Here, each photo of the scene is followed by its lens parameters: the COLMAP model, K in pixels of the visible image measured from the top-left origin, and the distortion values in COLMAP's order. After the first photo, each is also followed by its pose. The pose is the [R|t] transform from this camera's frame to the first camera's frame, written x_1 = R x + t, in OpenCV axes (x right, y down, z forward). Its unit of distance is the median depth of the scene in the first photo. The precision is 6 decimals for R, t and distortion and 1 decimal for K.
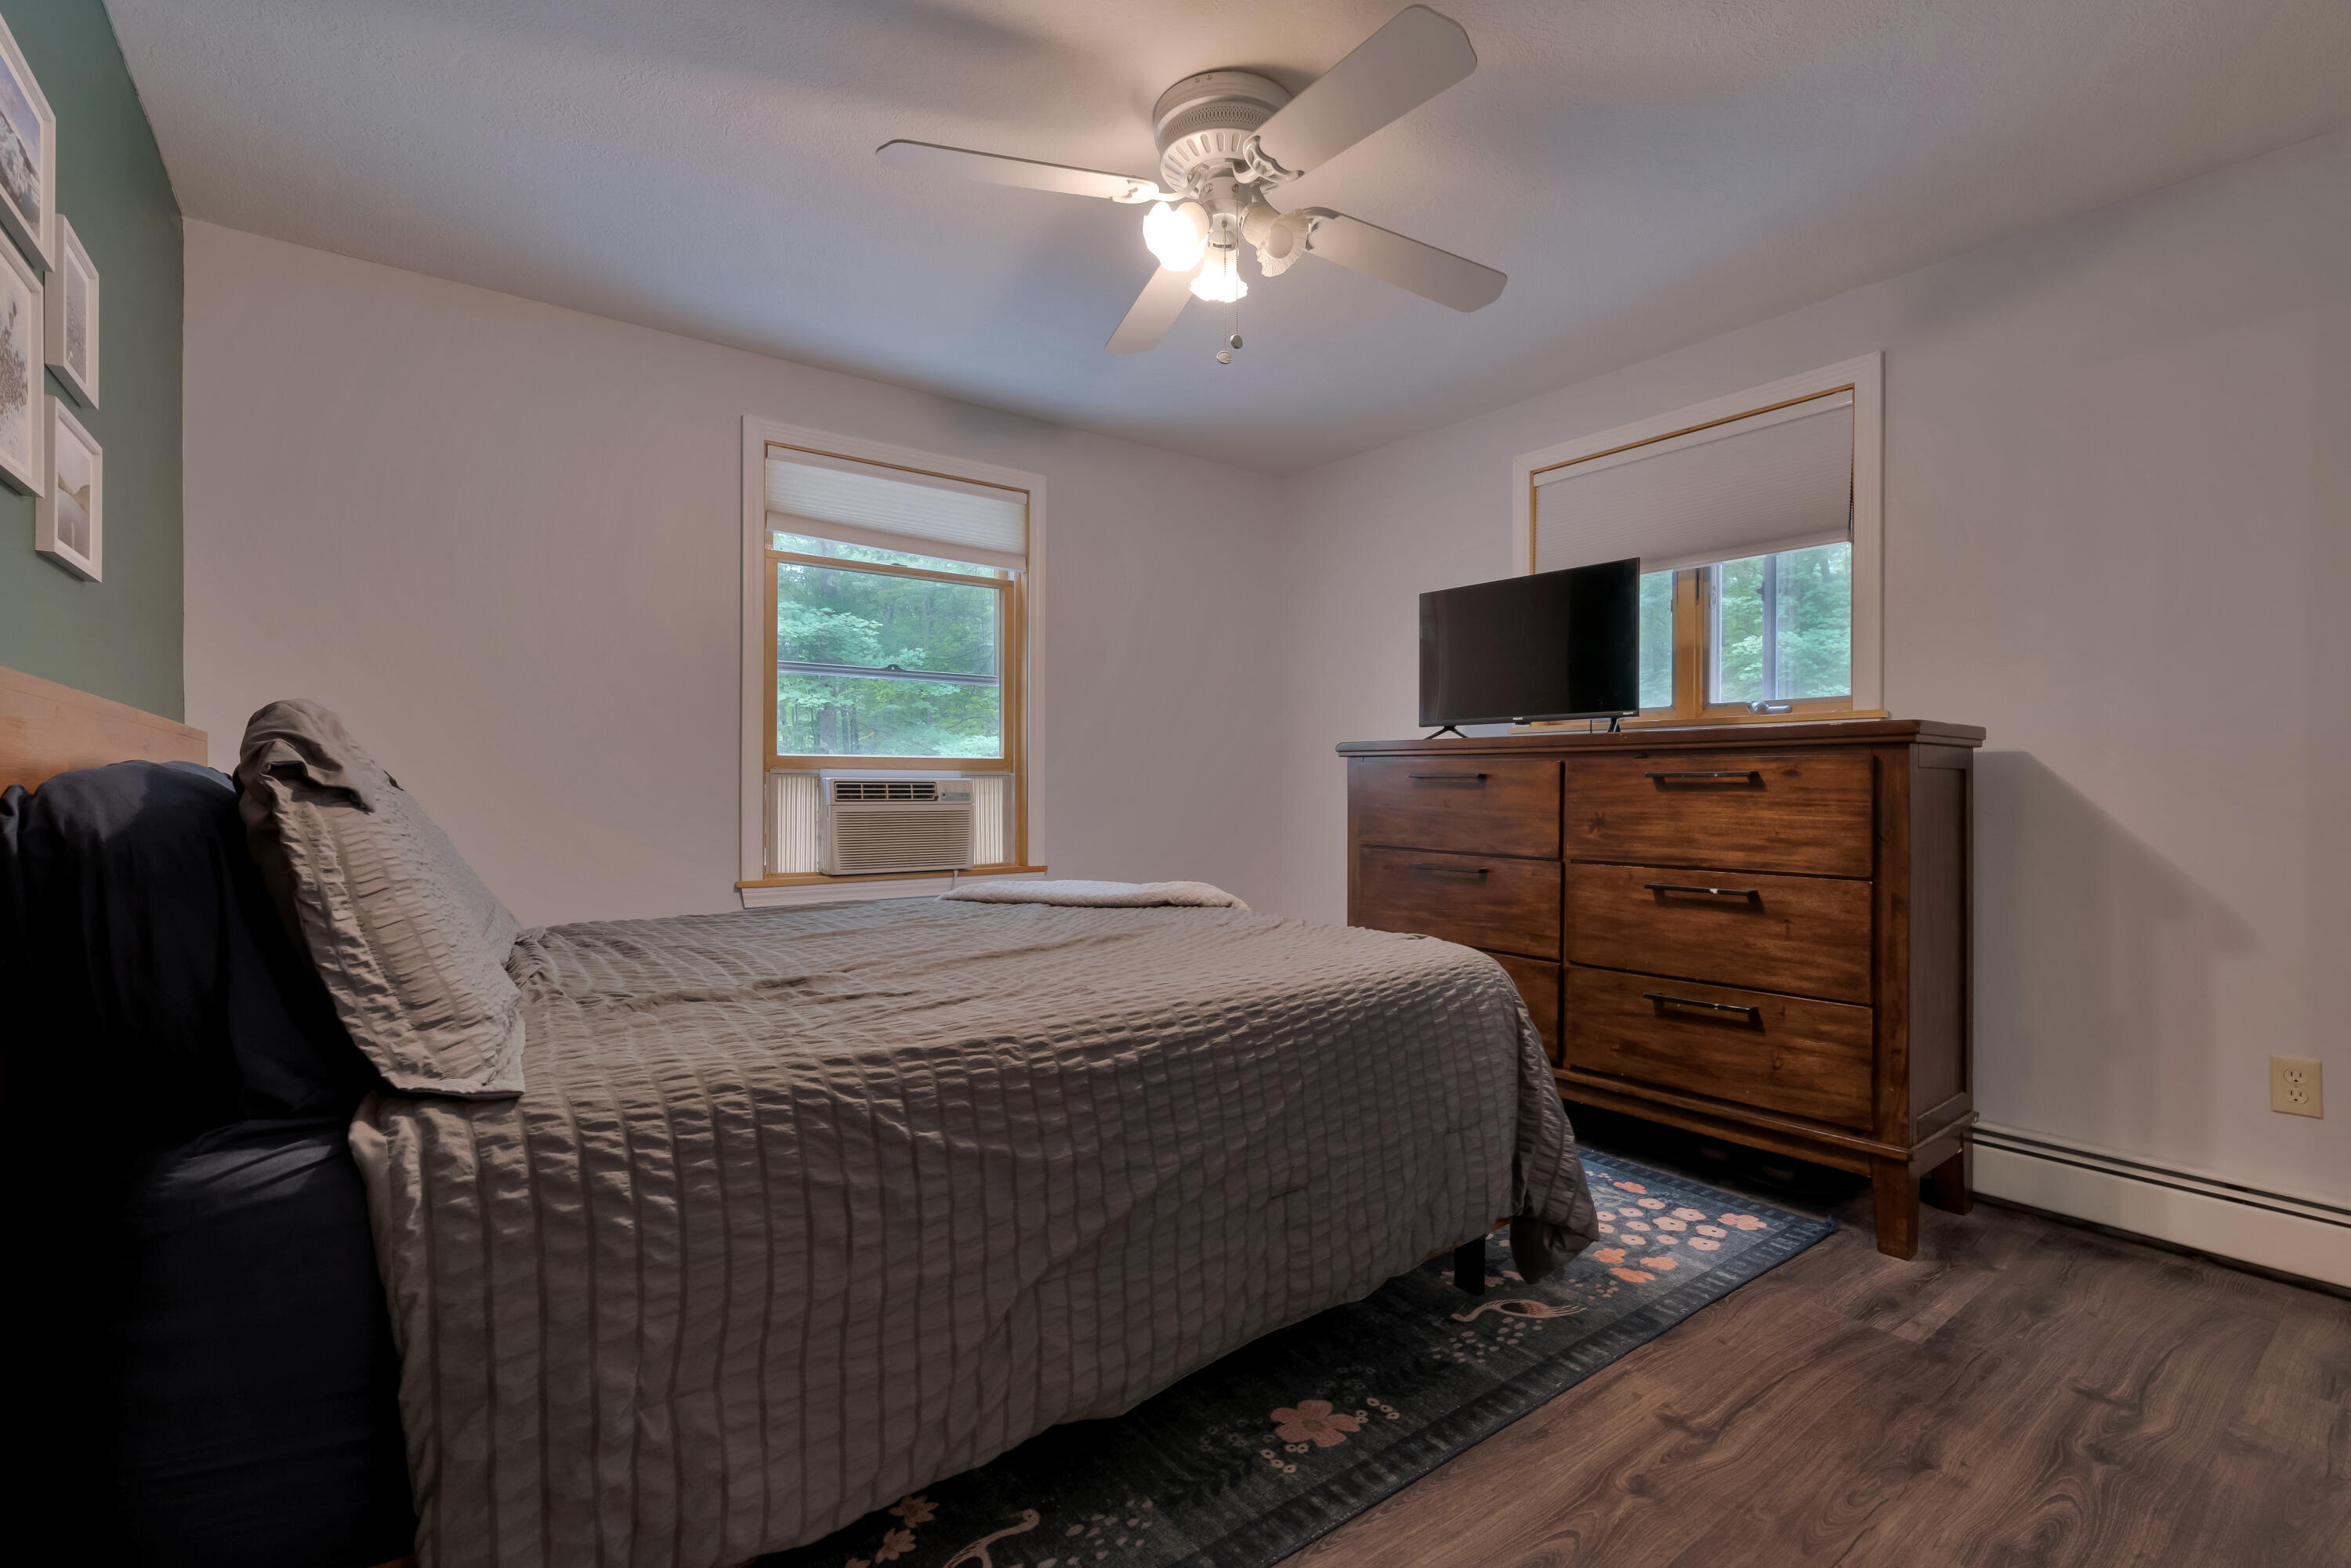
lens RADIAL K [[1058.1, 0, 1180.5], [0, 1058.1, 766.4], [0, 0, 1]] dist [0.000119, 0.001837]
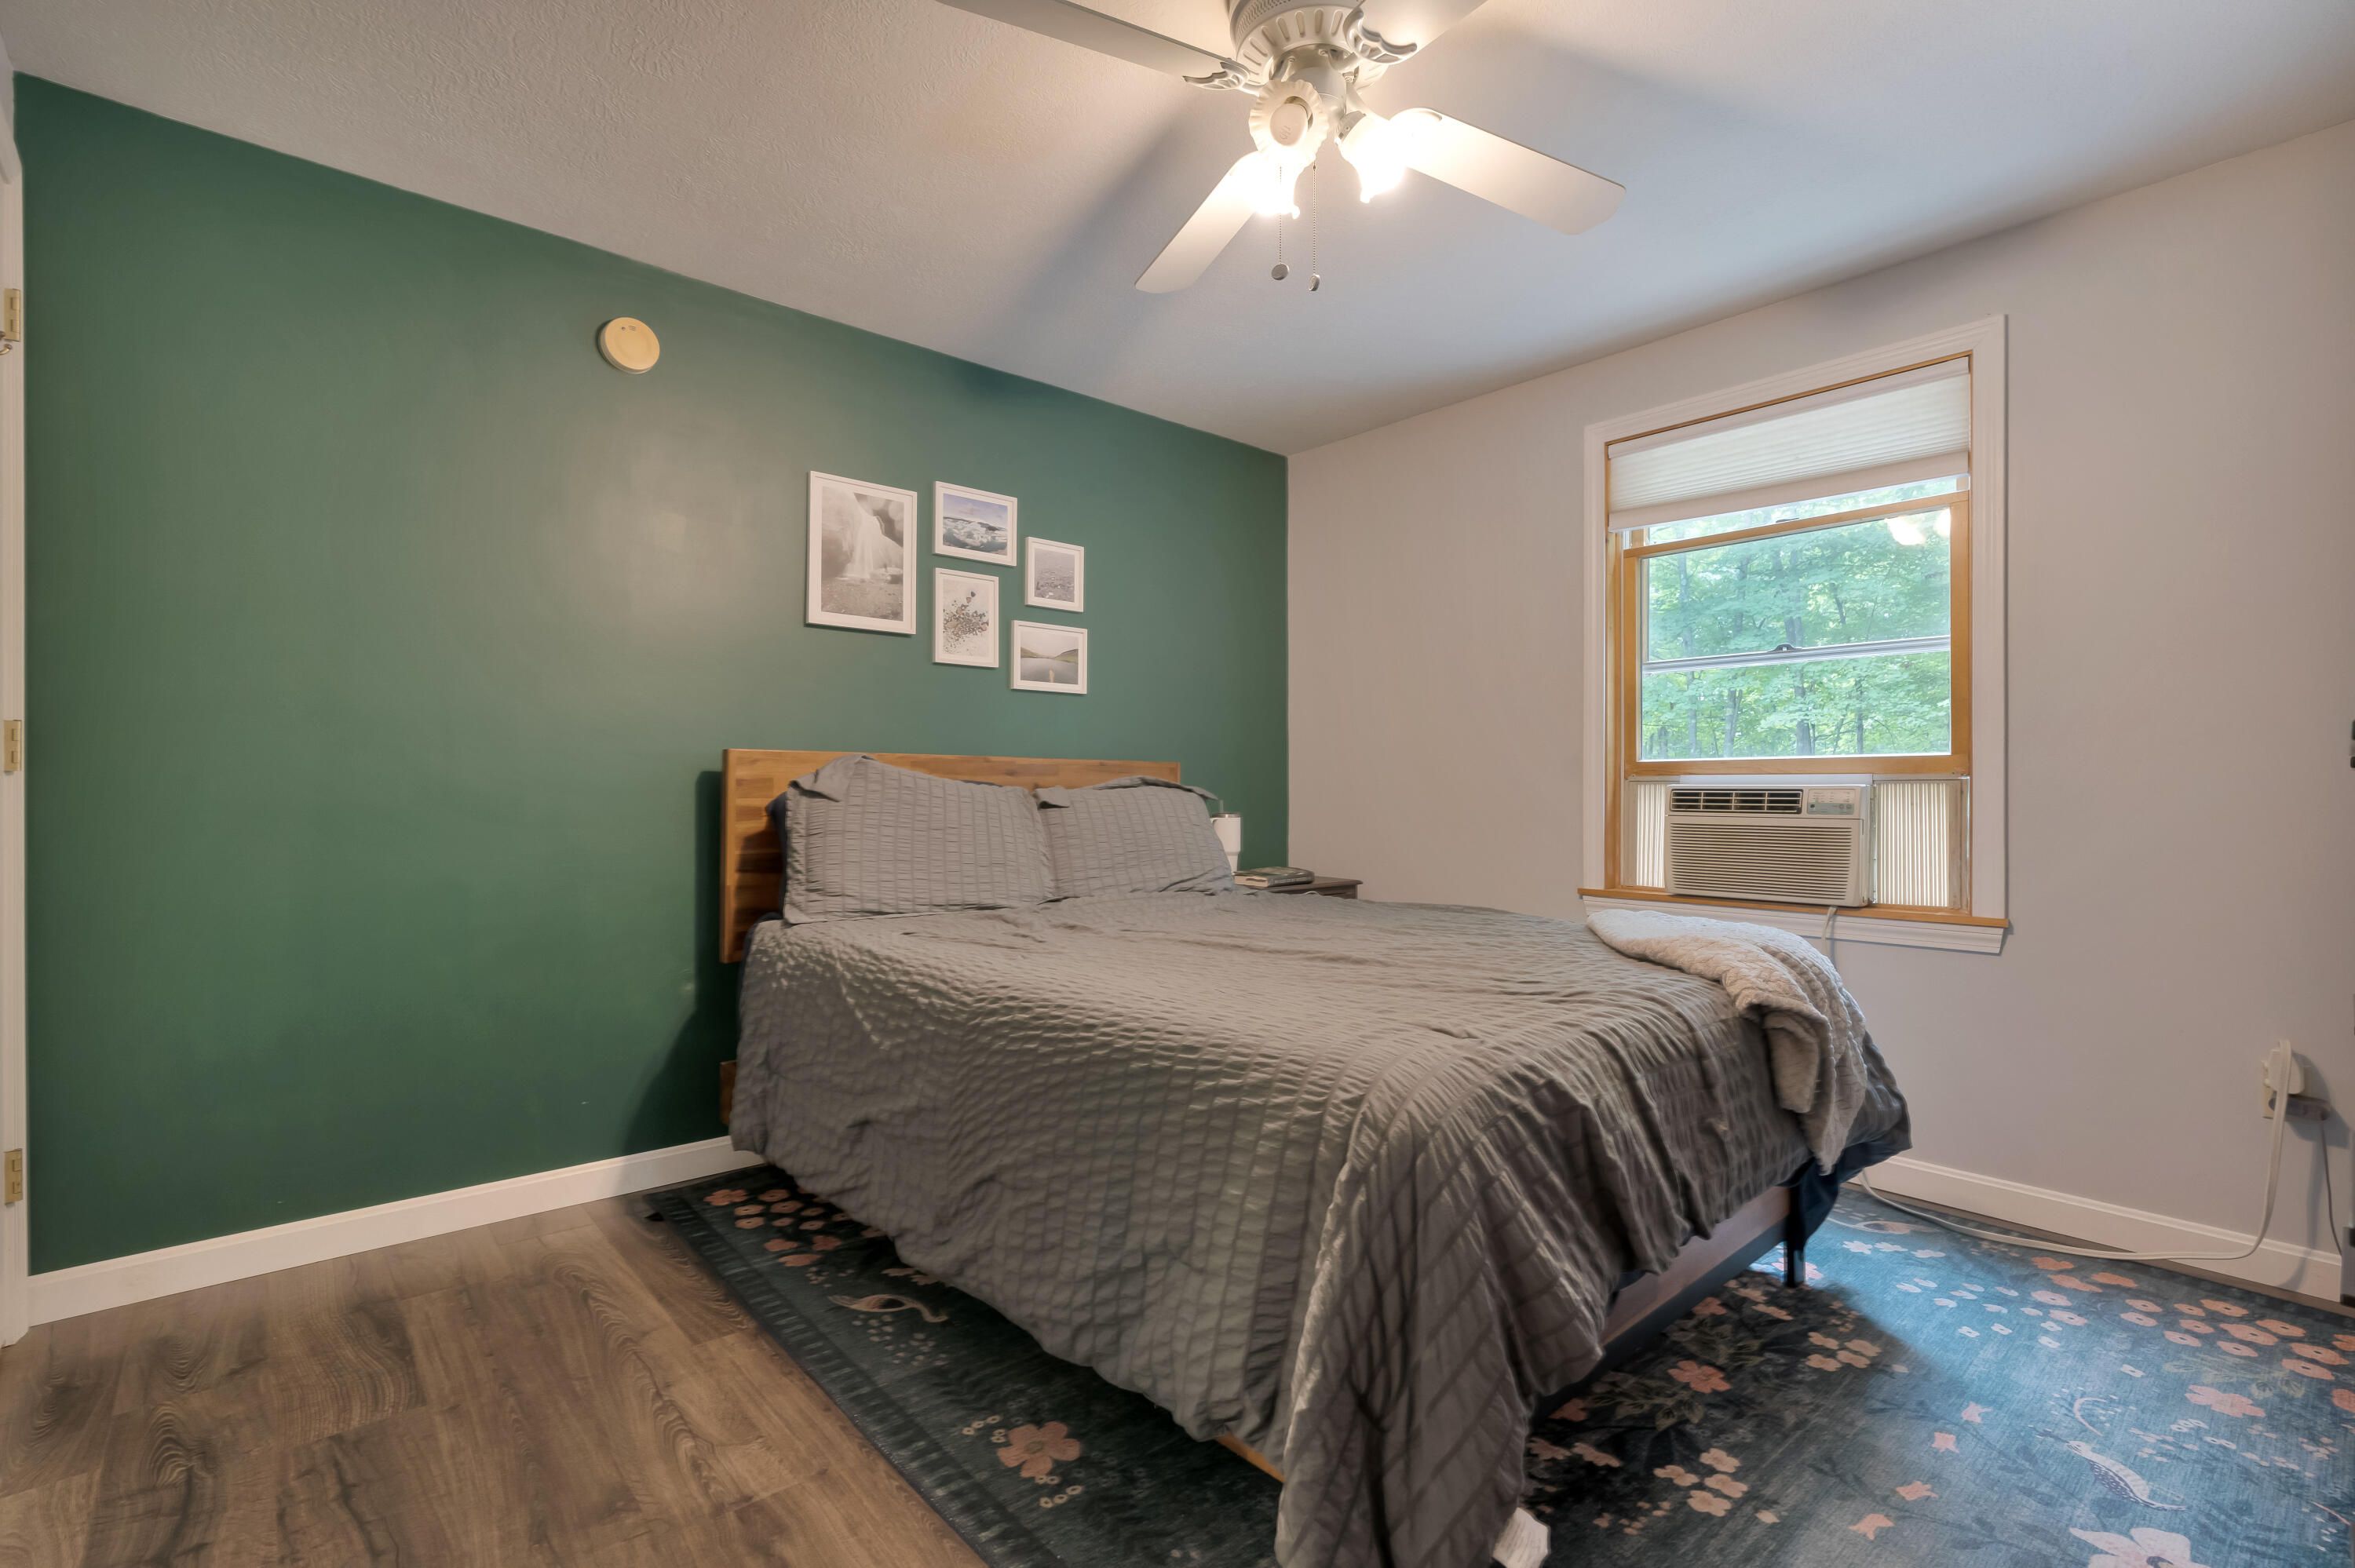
lens RADIAL K [[1059.8, 0, 1182.5], [0, 1059.8, 766.4], [0, 0, 1]] dist [0.000119, 0.001837]
pose [[0.074122, -0.026667, -0.996893, 0.836571], [0.014536, 0.999565, -0.025658, 0.018223], [0.997143, -0.012589, 0.074478, 0.797274]]
